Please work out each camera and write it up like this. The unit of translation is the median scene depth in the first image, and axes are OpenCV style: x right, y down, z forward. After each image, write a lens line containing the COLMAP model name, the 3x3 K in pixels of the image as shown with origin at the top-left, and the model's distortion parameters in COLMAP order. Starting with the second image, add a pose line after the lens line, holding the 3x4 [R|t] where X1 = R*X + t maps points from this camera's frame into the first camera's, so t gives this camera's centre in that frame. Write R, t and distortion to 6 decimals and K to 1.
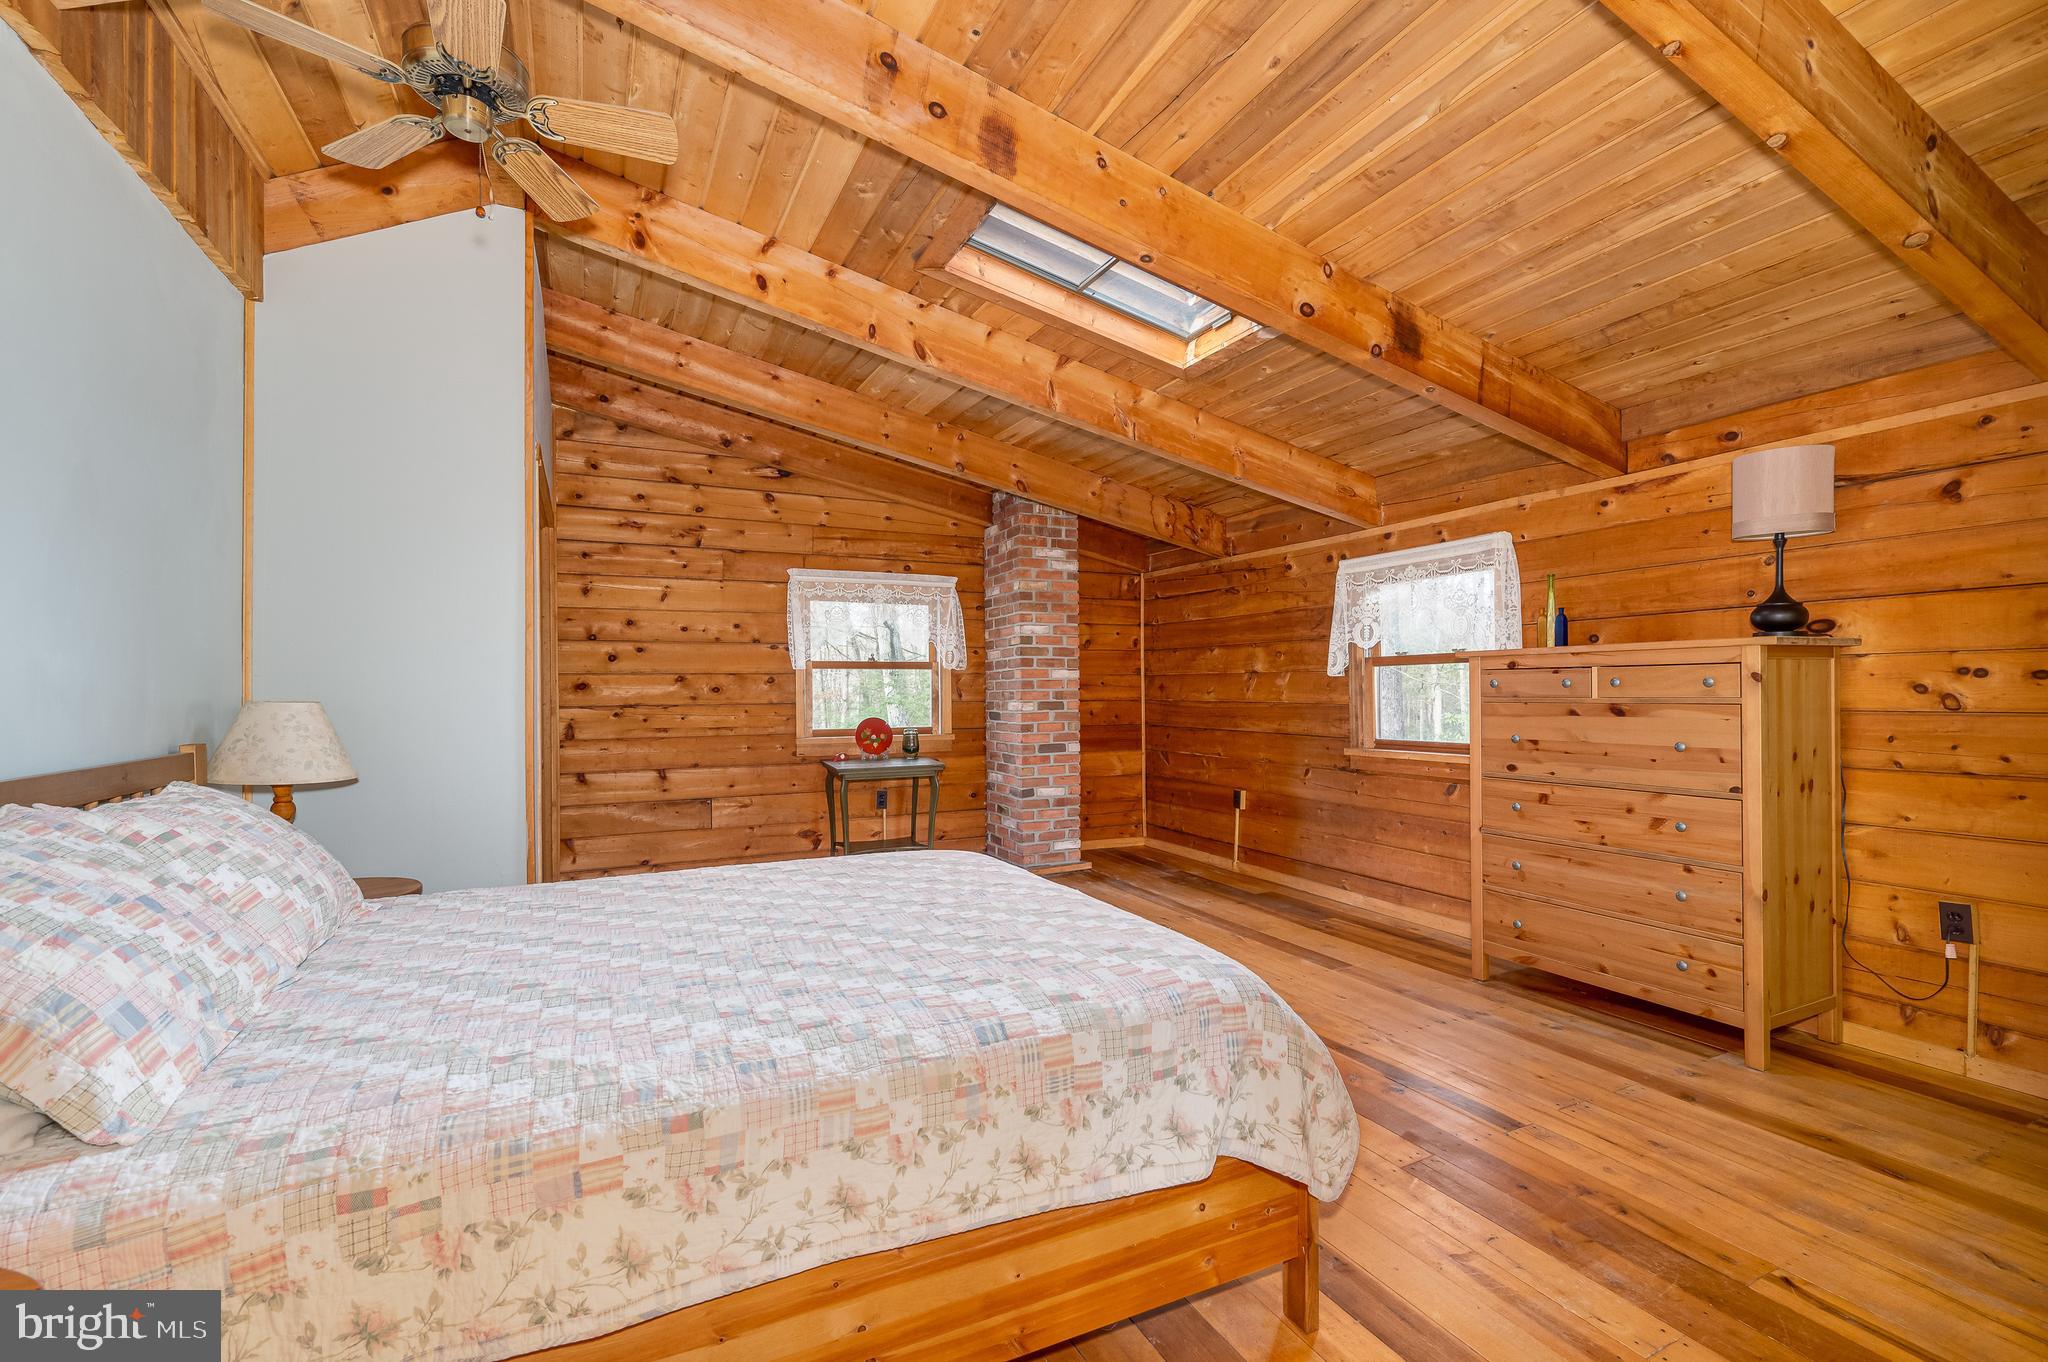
lens RADIAL K [[905.4, 0, 1031.3], [0, 905.4, 687.3], [0, 0, 1]] dist [-0.001853, 0.001406]
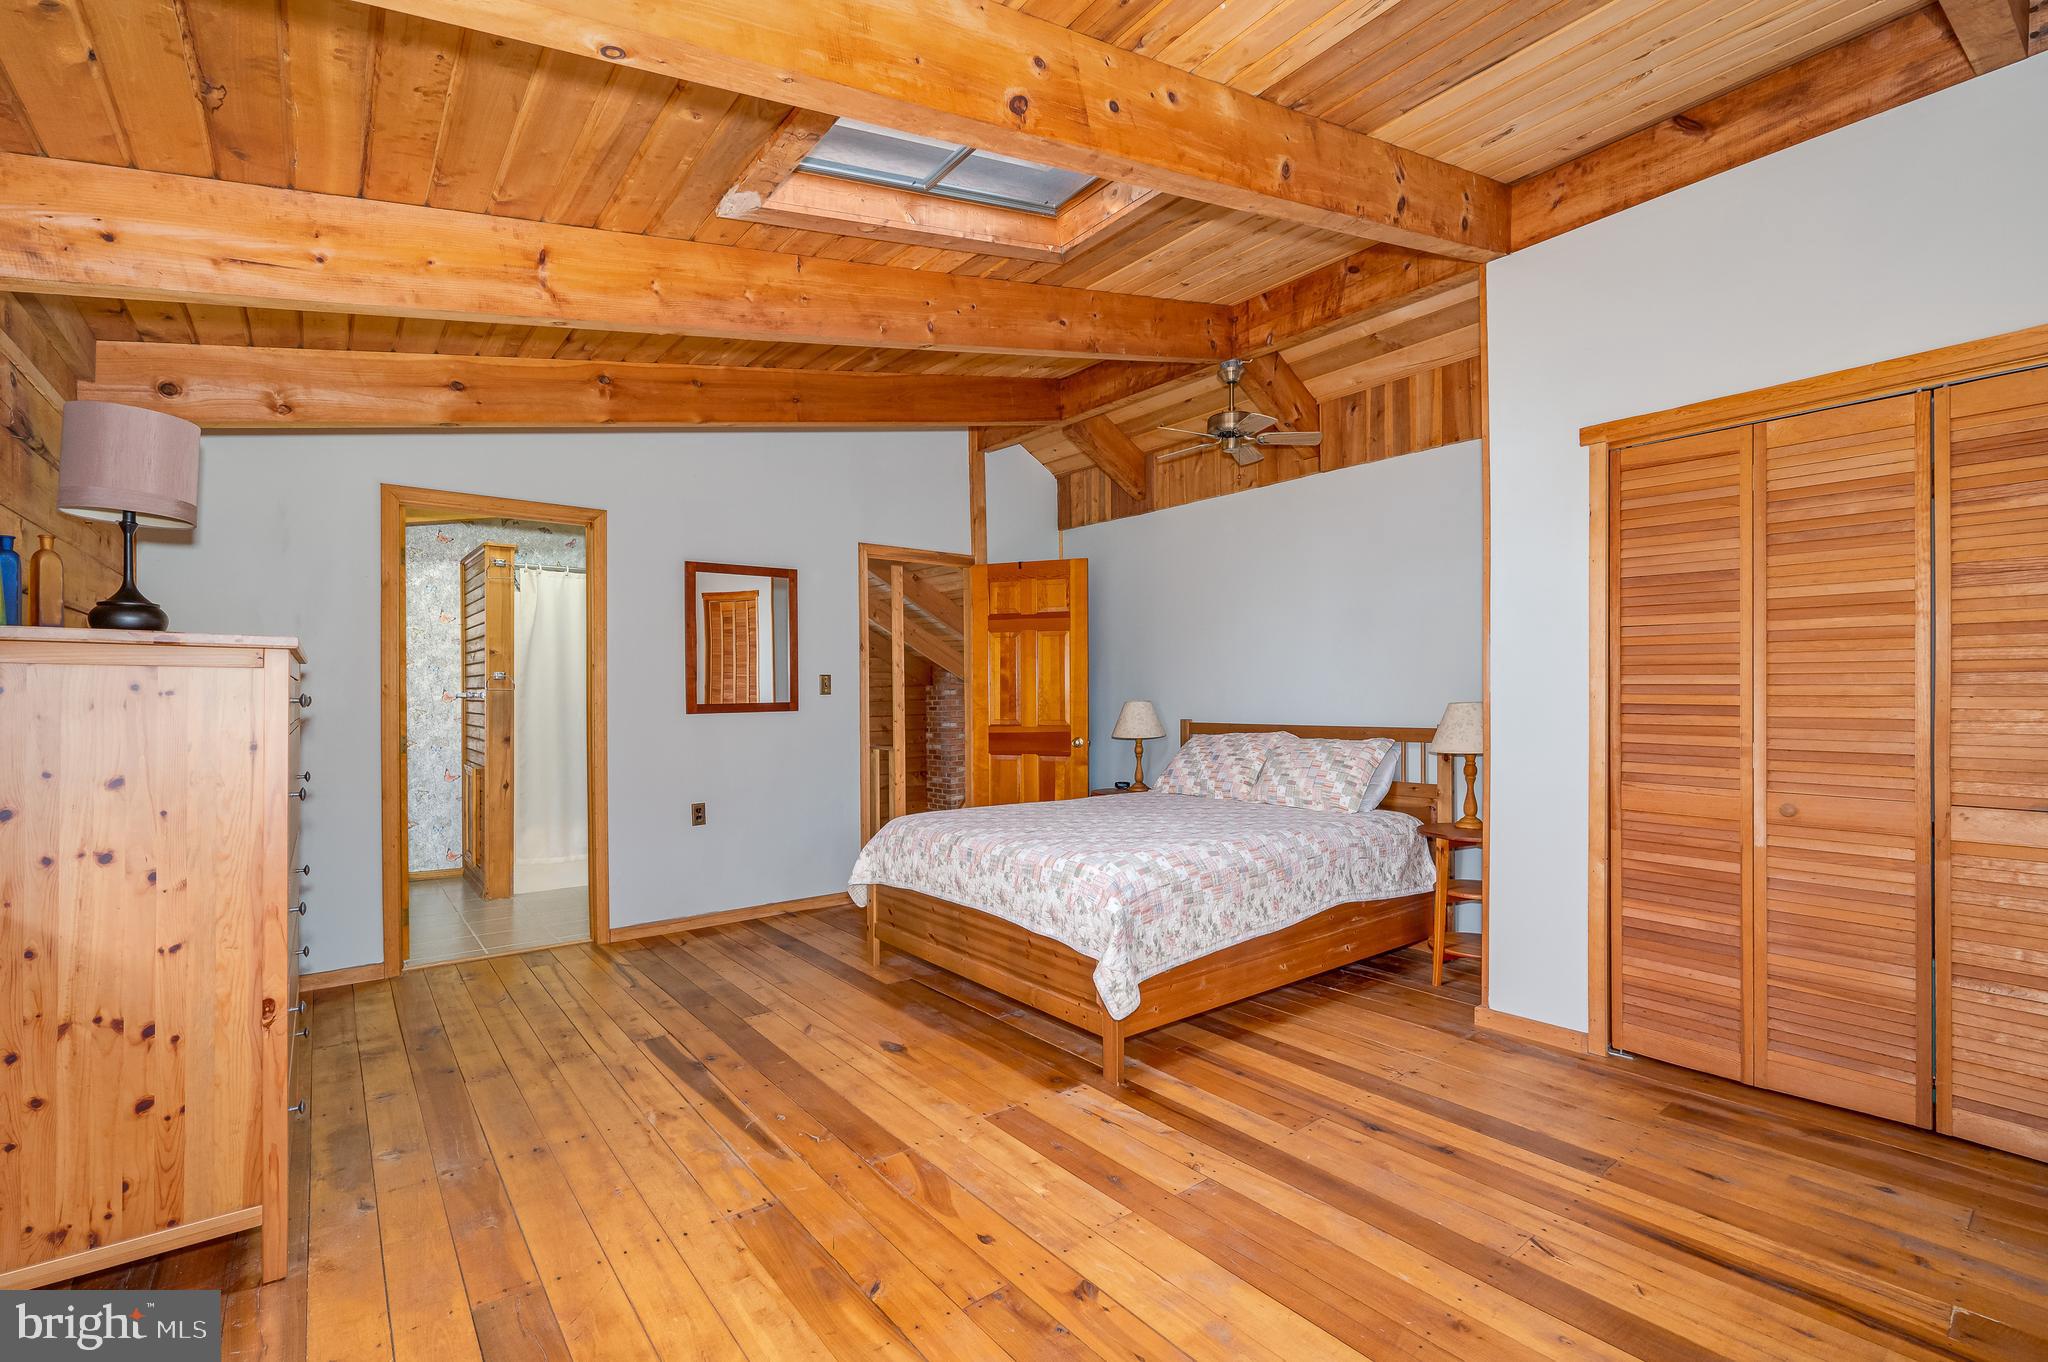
lens RADIAL K [[905.4, 0, 1027.0], [0, 905.4, 687.4], [0, 0, 1]] dist [-0.001853, 0.001406]
pose [[-0.981692, 0.008363, -0.190291, 0.110232], [0.010096, 0.999916, -0.008137, -0.001323], [0.190207, -0.009909, -0.981694, 1.022875]]
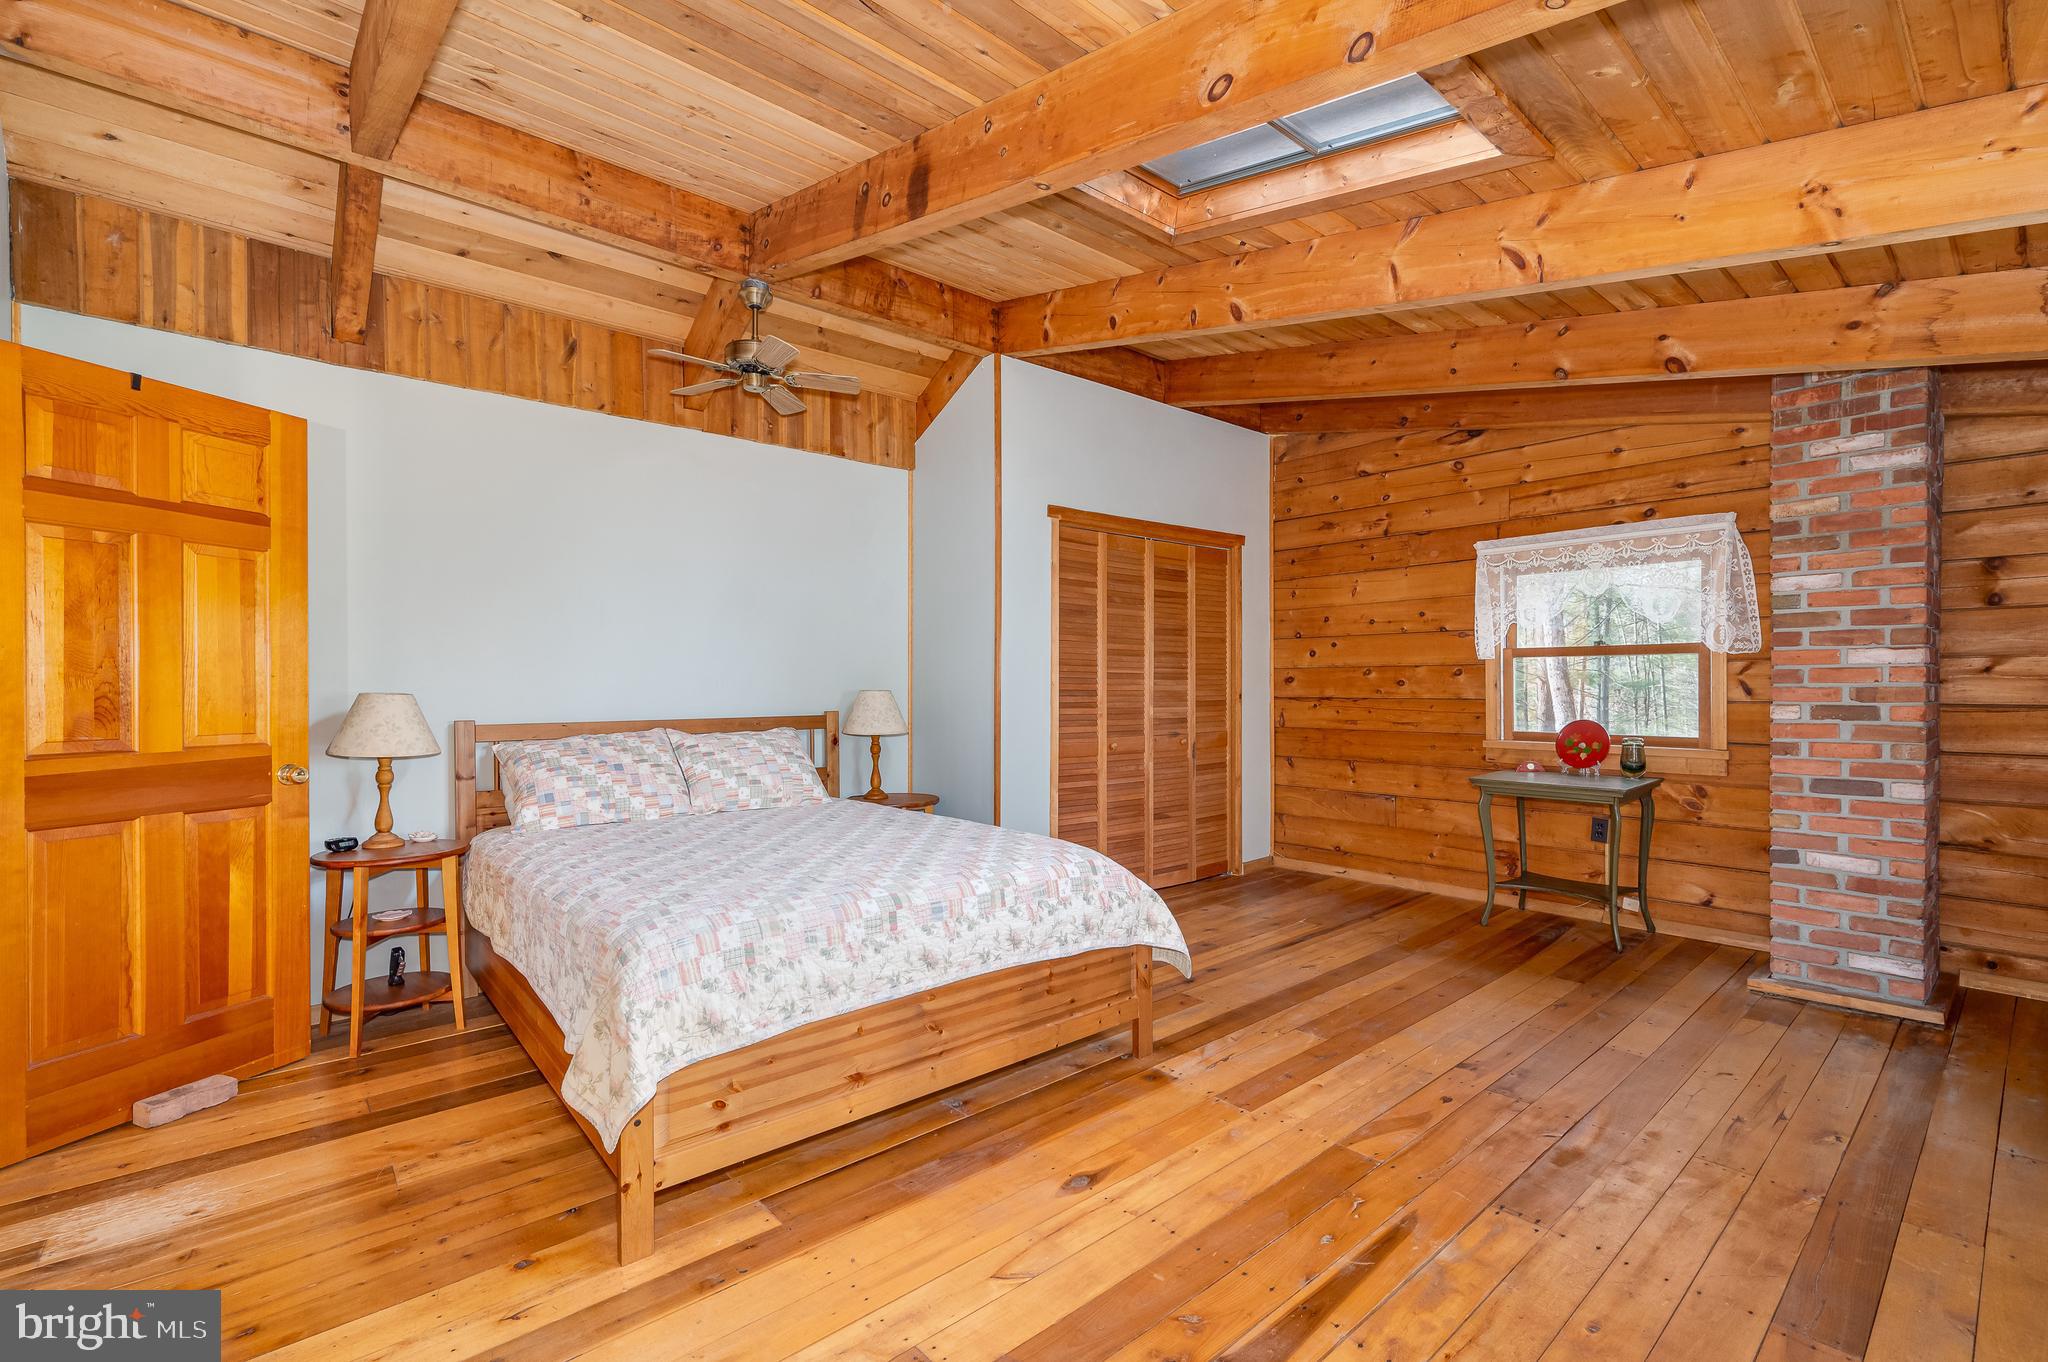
lens RADIAL K [[905.4, 0, 1027.4], [0, 905.4, 687.7], [0, 0, 1]] dist [-0.001853, 0.001406]
pose [[0.245293, 0.007714, -0.969418, 0.447445], [0.001378, 0.999965, 0.008305, -0.000871], [0.969448, -0.003373, 0.245273, 0.359183]]
